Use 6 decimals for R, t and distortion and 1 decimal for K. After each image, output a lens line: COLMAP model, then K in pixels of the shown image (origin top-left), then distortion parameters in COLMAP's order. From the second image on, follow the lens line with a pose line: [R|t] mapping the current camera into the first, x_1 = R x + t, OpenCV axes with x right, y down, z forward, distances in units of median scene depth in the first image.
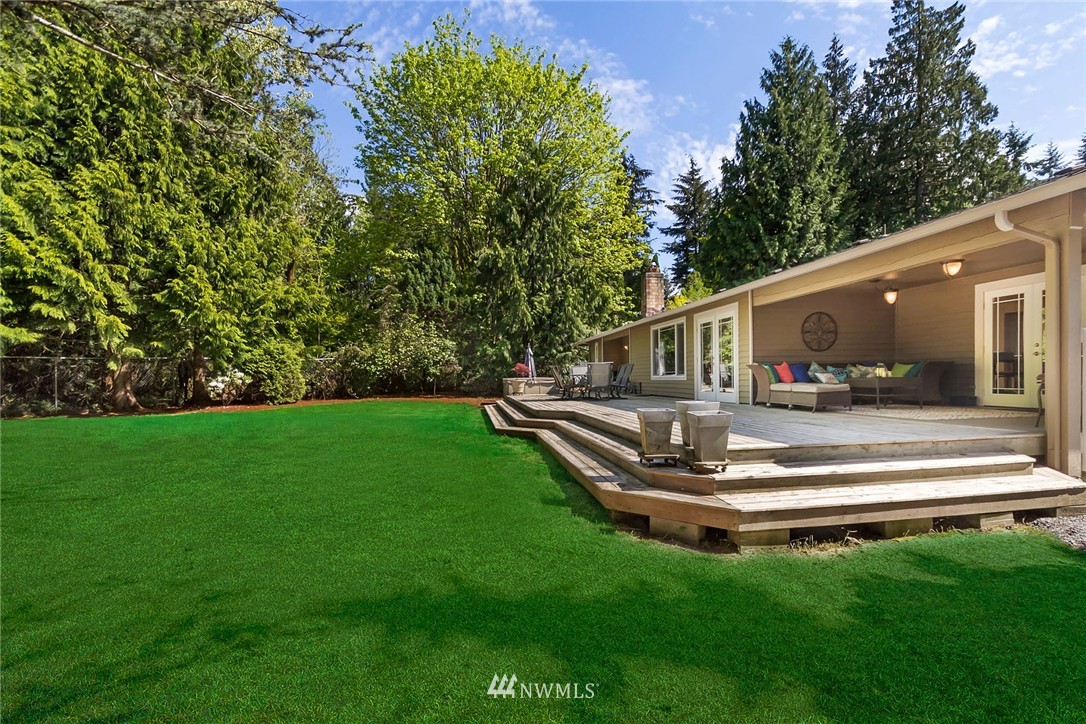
lens RADIAL K [[504.7, 0, 542.7], [0, 504.7, 388.2], [0, 0, 1]] dist [0.000271, -0.000222]
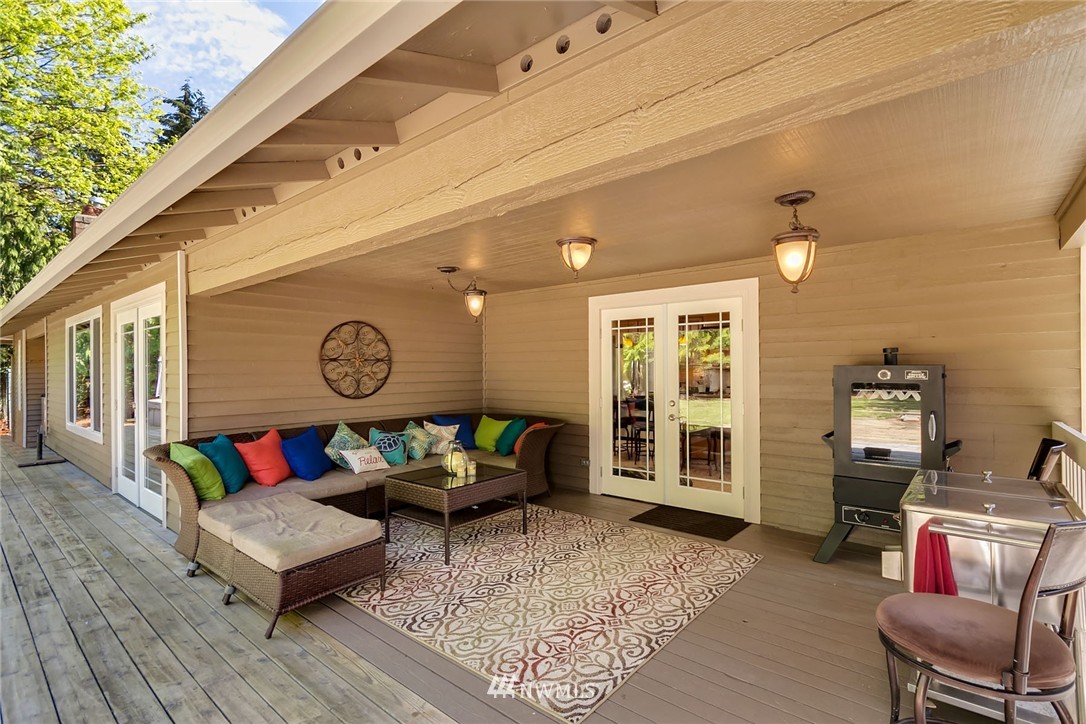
lens RADIAL K [[504.7, 0, 544.1], [0, 504.7, 367.0], [0, 0, 1]] dist [0.000271, -0.000222]
pose [[0.747640, 0.010735, 0.664018, 0.372536], [0.010641, 0.999547, -0.028140, -0.093539], [-0.664019, 0.028104, 0.747187, 0.527359]]
